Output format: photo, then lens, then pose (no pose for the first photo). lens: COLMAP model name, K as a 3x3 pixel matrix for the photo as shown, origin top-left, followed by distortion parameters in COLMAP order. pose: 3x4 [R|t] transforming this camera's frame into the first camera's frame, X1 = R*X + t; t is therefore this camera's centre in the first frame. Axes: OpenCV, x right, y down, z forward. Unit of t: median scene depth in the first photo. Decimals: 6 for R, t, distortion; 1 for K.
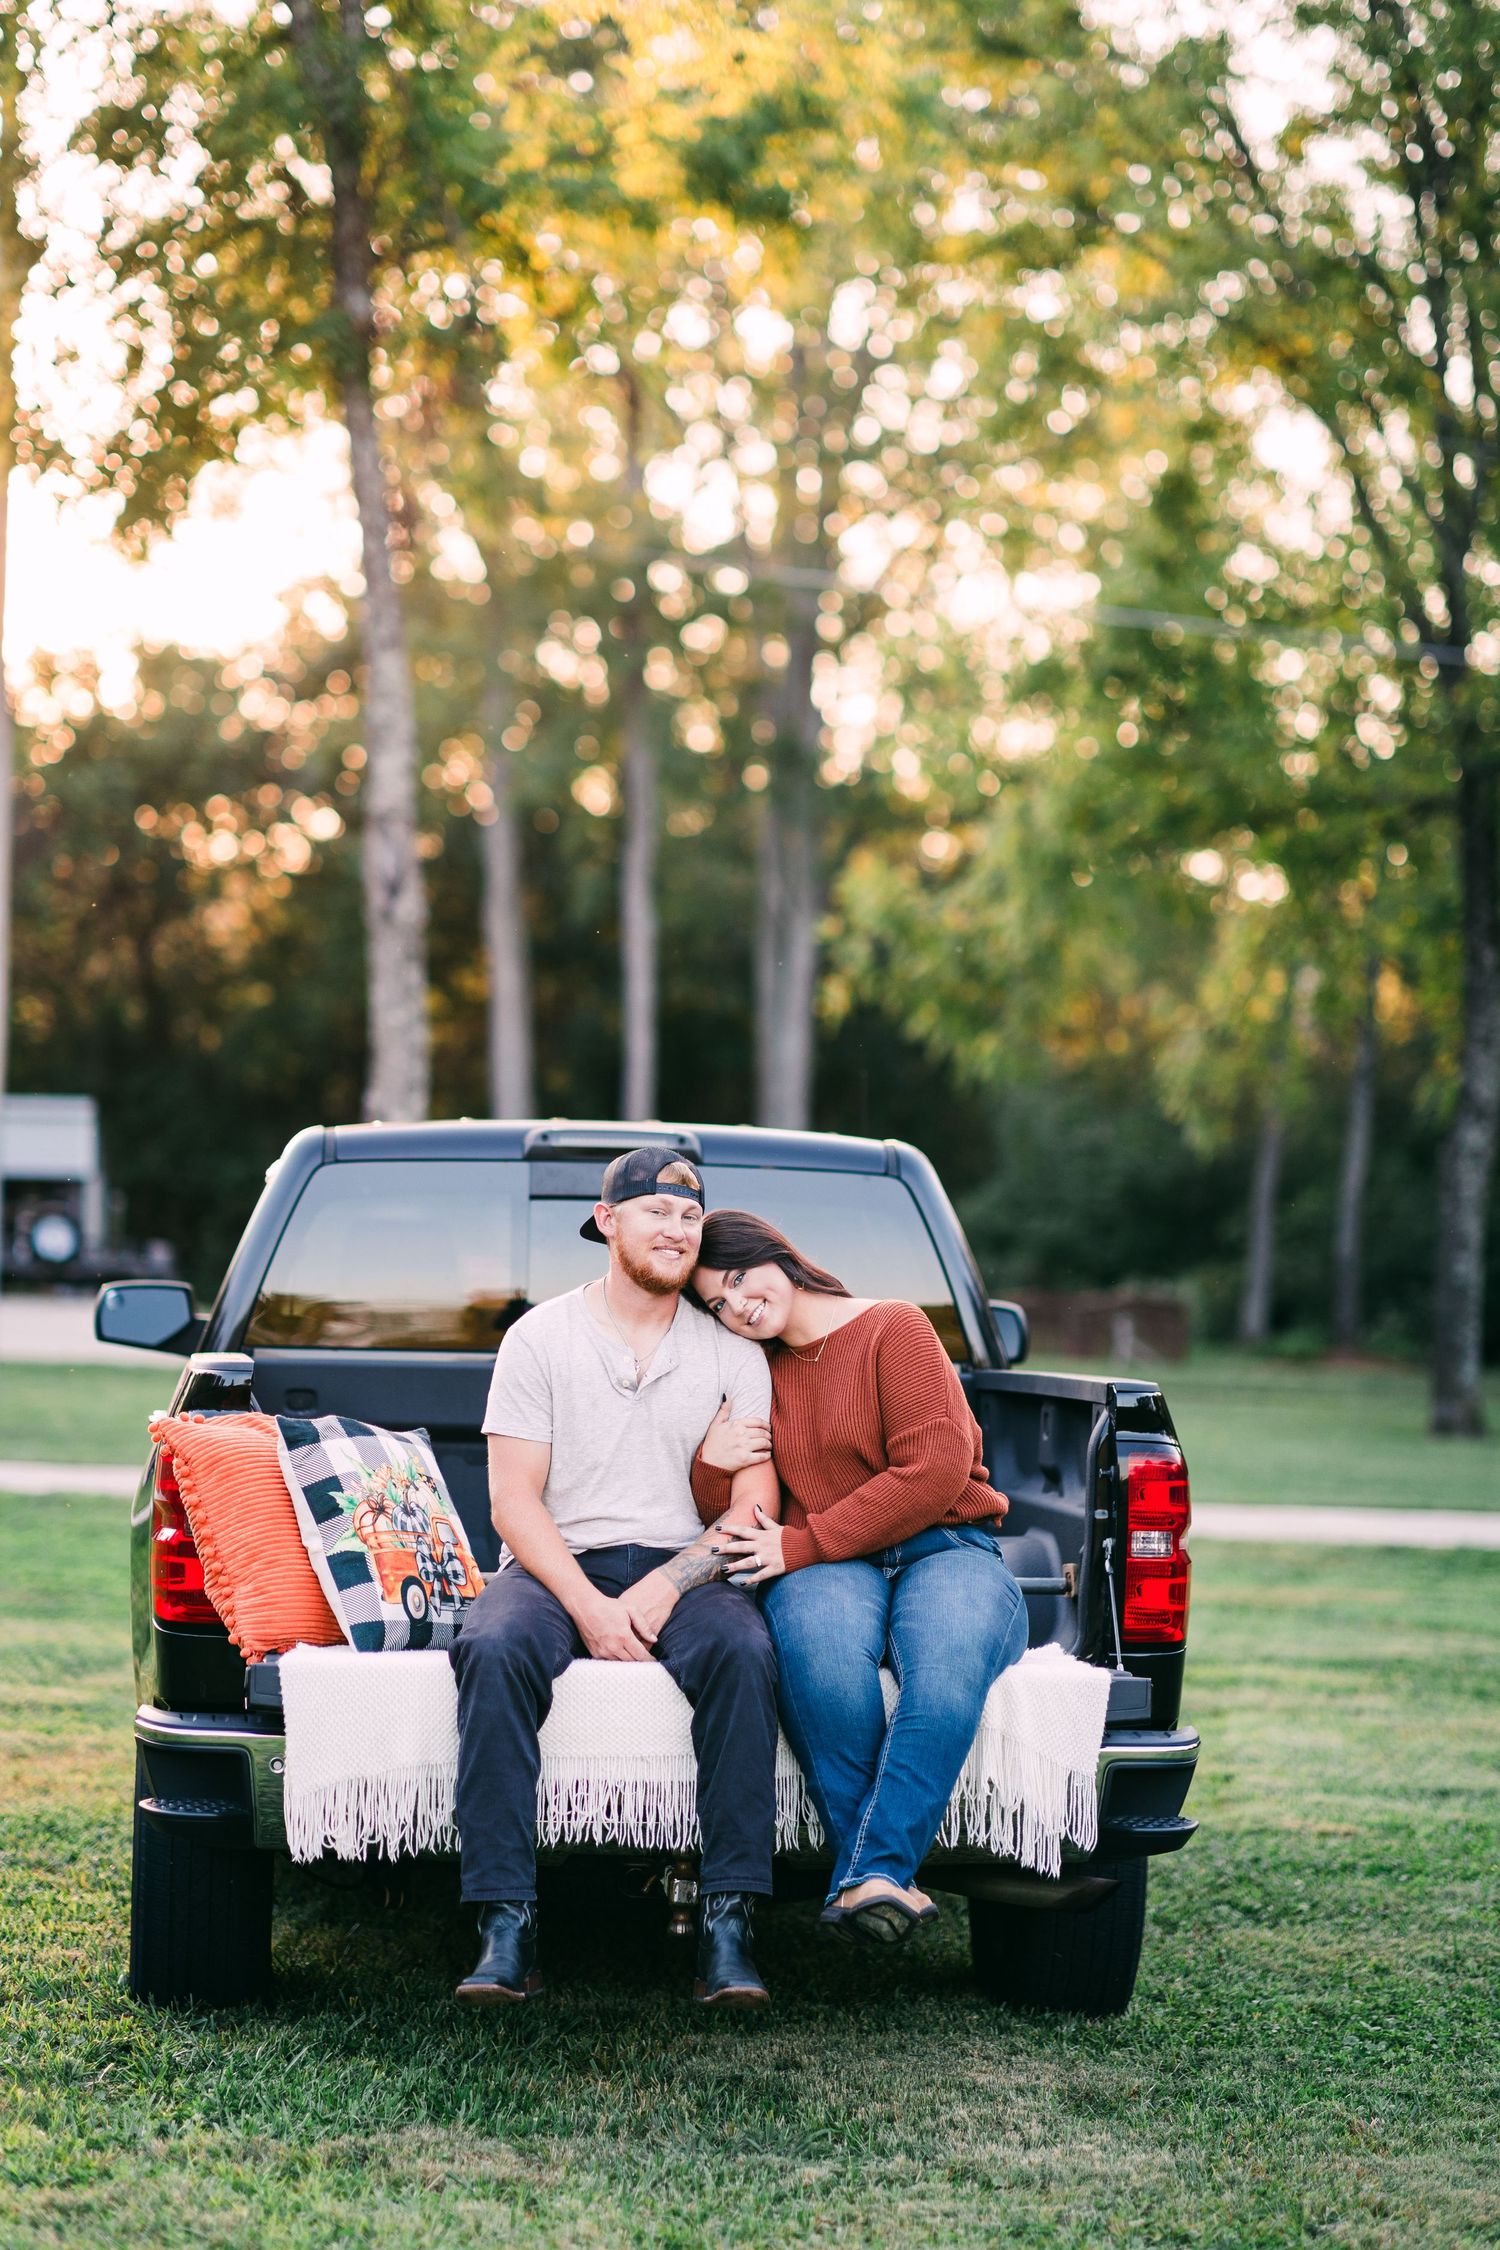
lens RADIAL K [[6420.3, 0, 722.9], [0, 6420.3, 1145.9], [0, 0, 1]] dist [0.458235, 0.000000]
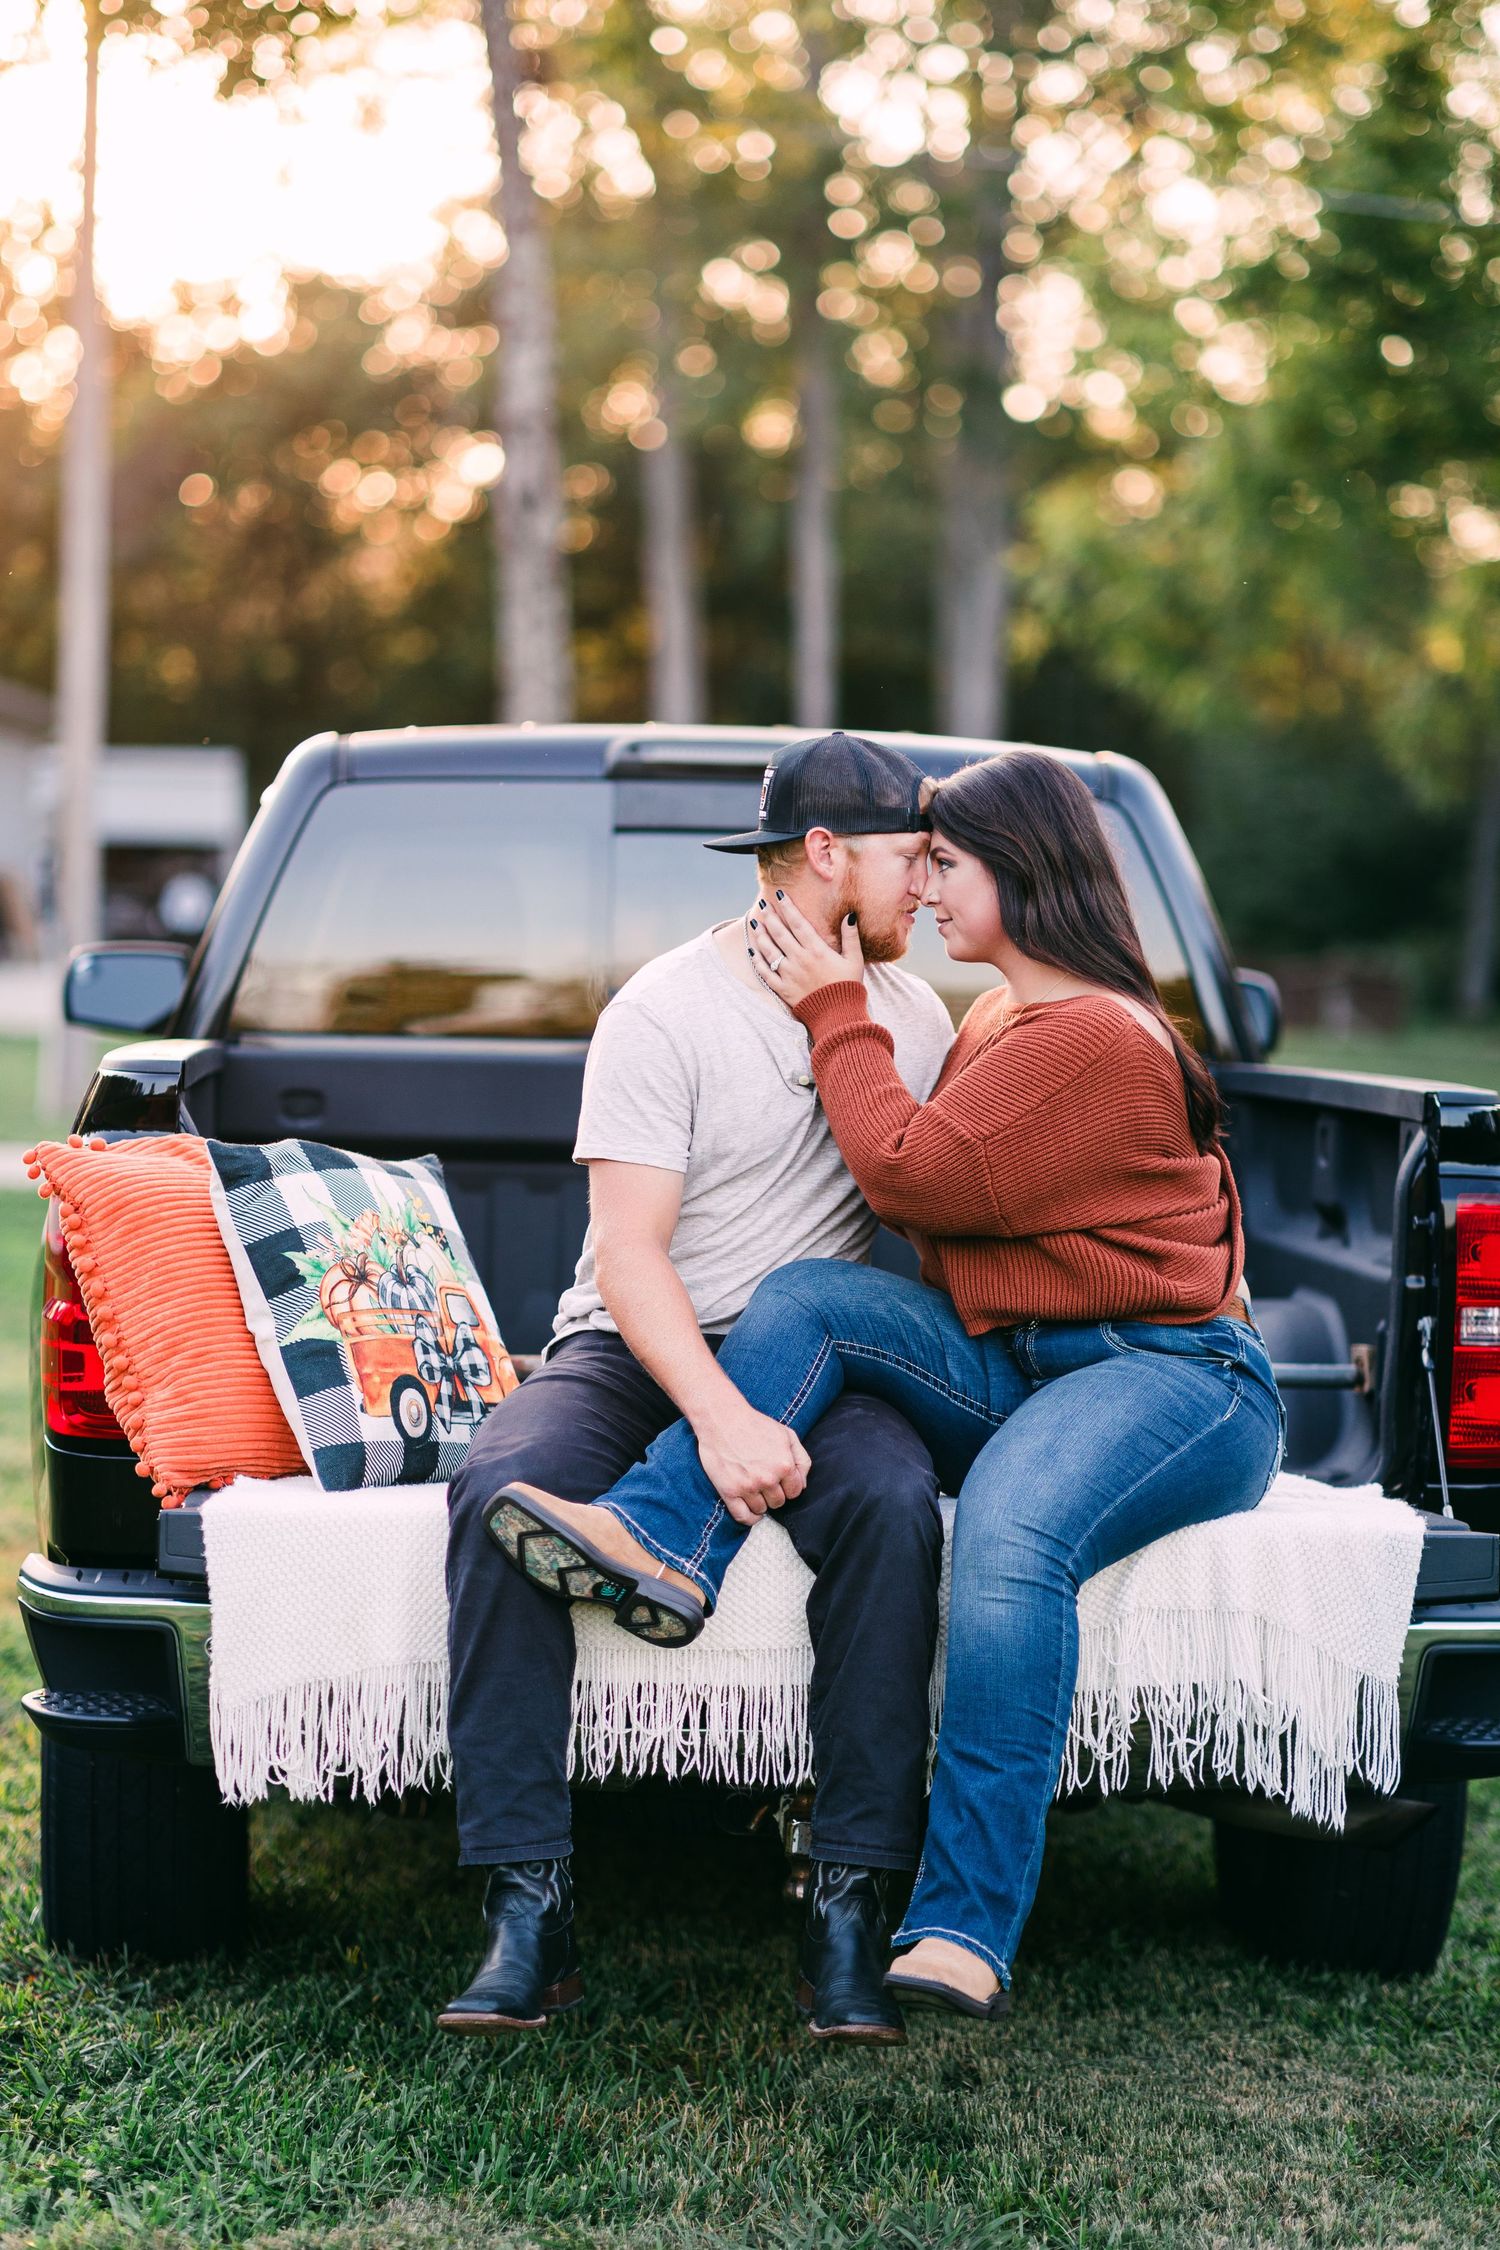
lens RADIAL K [[6420.3, 0, 877.1], [0, 6420.3, 851.9], [0, 0, 1]] dist [0.458235, 0.000000]
pose [[0.999986, 0.001193, -0.005229, 0.004678], [-0.001165, 0.999985, 0.005390, 0.007427], [0.005236, -0.005384, 0.999972, 0.305176]]
